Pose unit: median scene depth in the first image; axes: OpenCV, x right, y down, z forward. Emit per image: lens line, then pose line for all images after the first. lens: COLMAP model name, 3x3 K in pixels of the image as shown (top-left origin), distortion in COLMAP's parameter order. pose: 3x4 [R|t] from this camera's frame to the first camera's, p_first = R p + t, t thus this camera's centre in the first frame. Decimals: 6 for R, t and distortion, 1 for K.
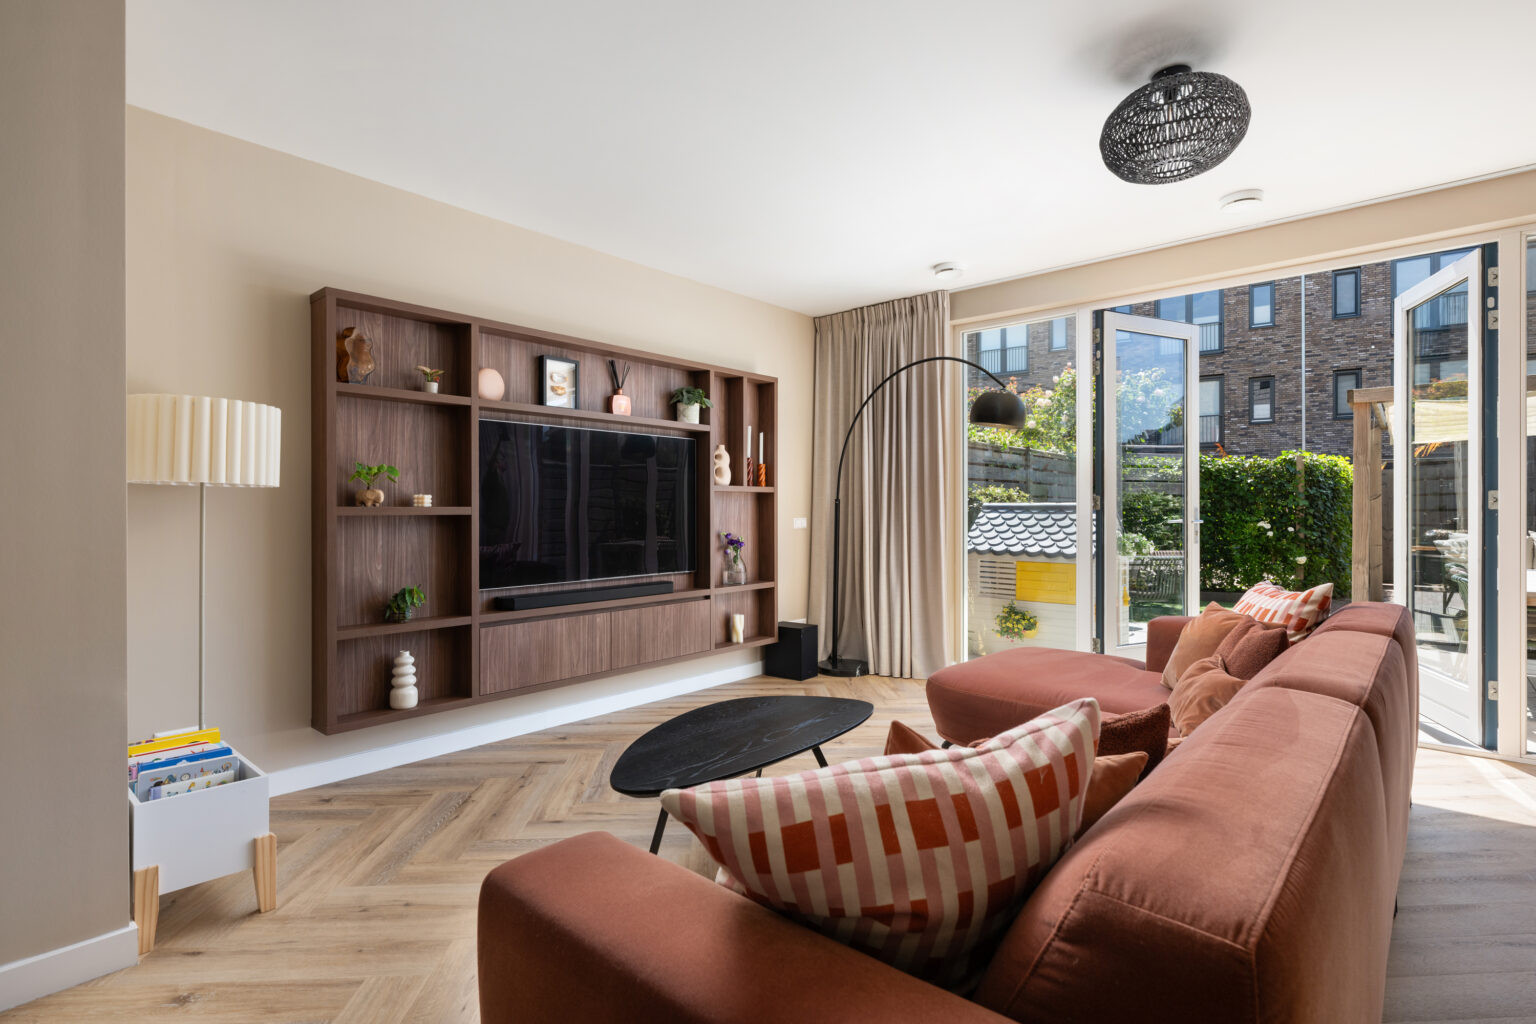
lens RADIAL K [[730.9, 0, 781.0], [0, 730.9, 511.9], [0, 0, 1]] dist [0.000895, -0.000939]
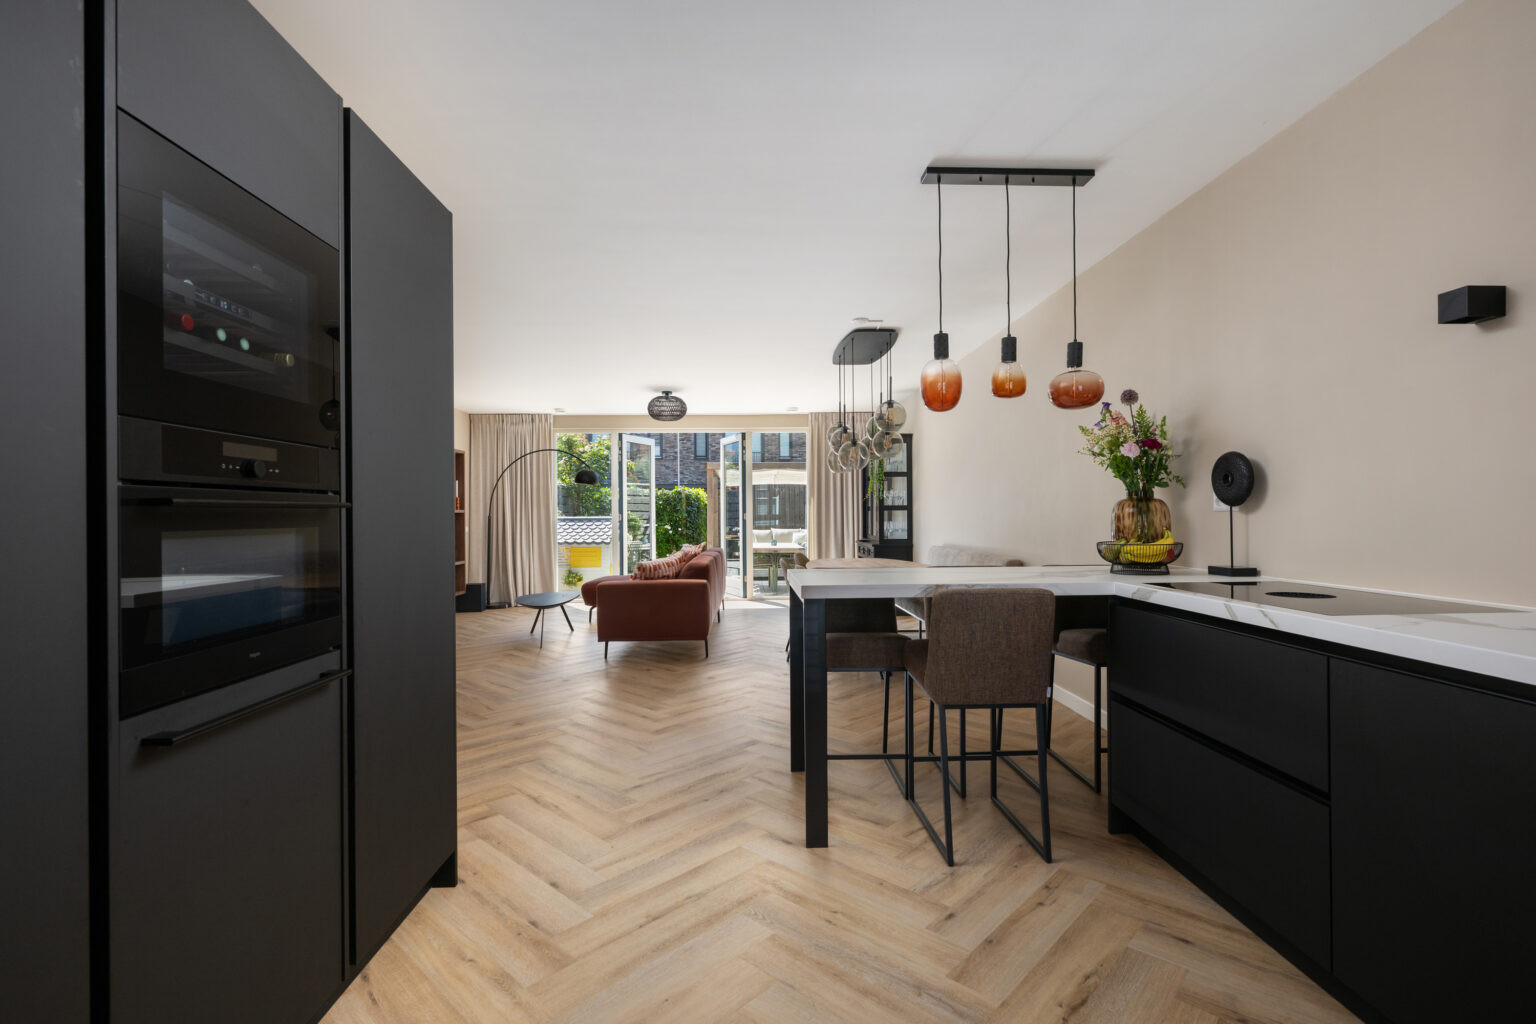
lens RADIAL K [[741.4, 0, 769.0], [0, 741.4, 512.2], [0, 0, 1]] dist [0.005806, 0.000125]
pose [[0.729116, -0.001976, 0.684388, -0.792687], [0.009106, 0.999935, -0.006813, -0.008339], [-0.684330, 0.011199, 0.729086, -0.979899]]
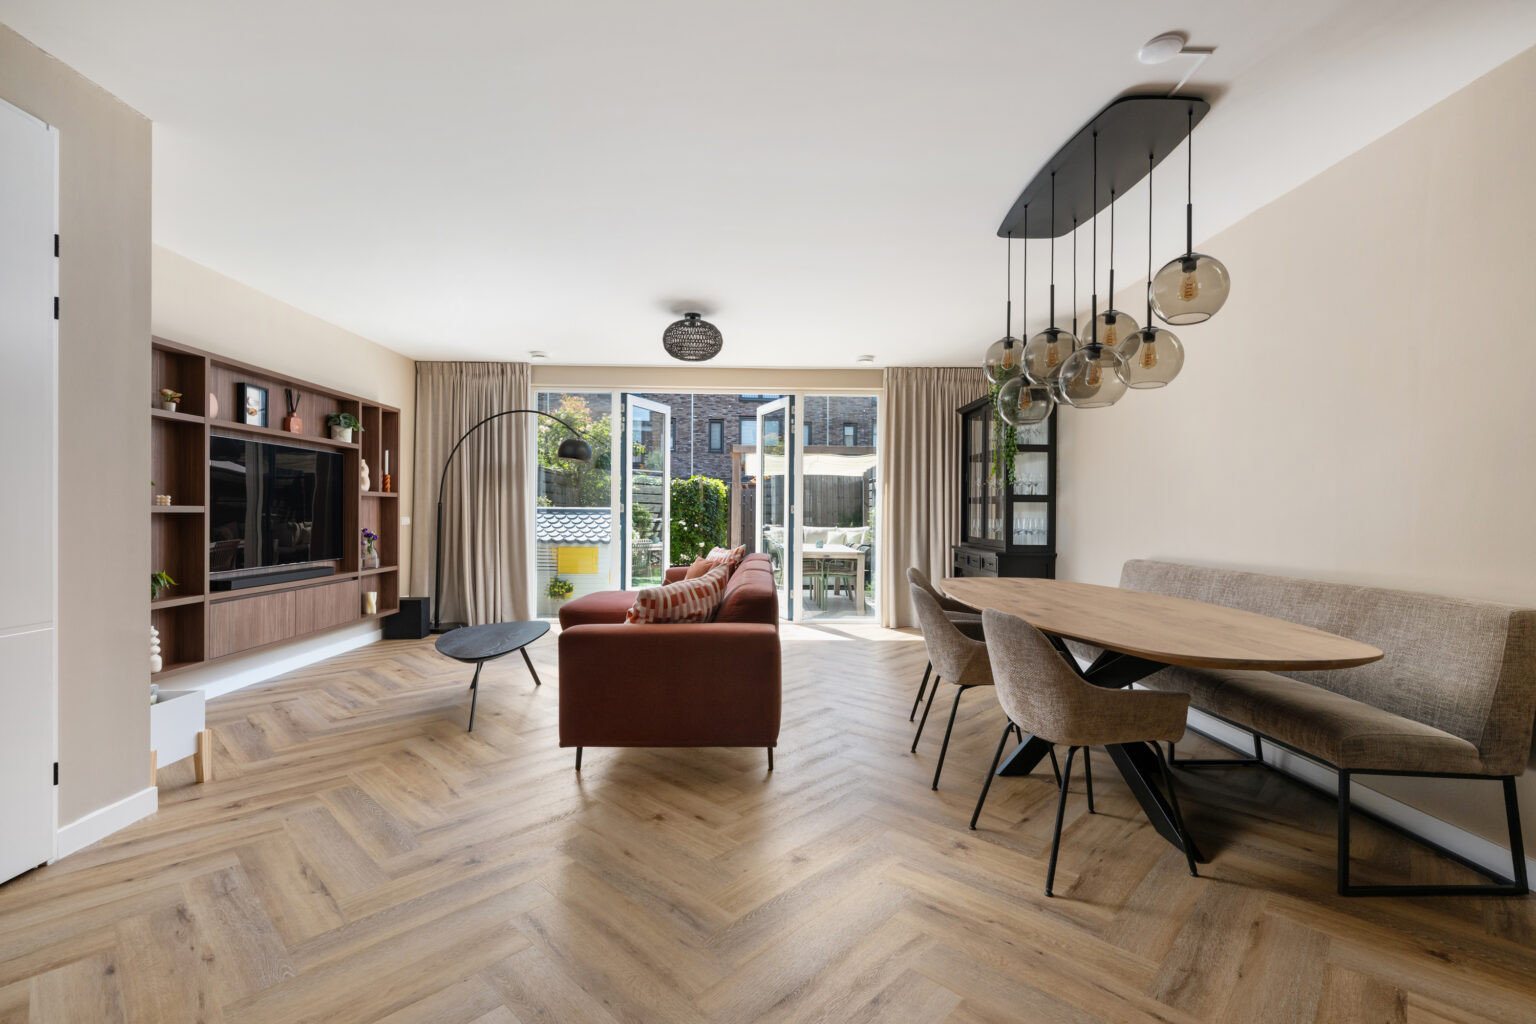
lens RADIAL K [[686.1, 0, 756.9], [0, 686.1, 517.8], [0, 0, 1]] dist [0.009194, 0.000888]
pose [[0.742597, 0.002344, 0.669734, -0.380947], [-0.006318, 0.999974, 0.003506, 0.002035], [-0.669708, -0.006835, 0.742593, -0.361257]]
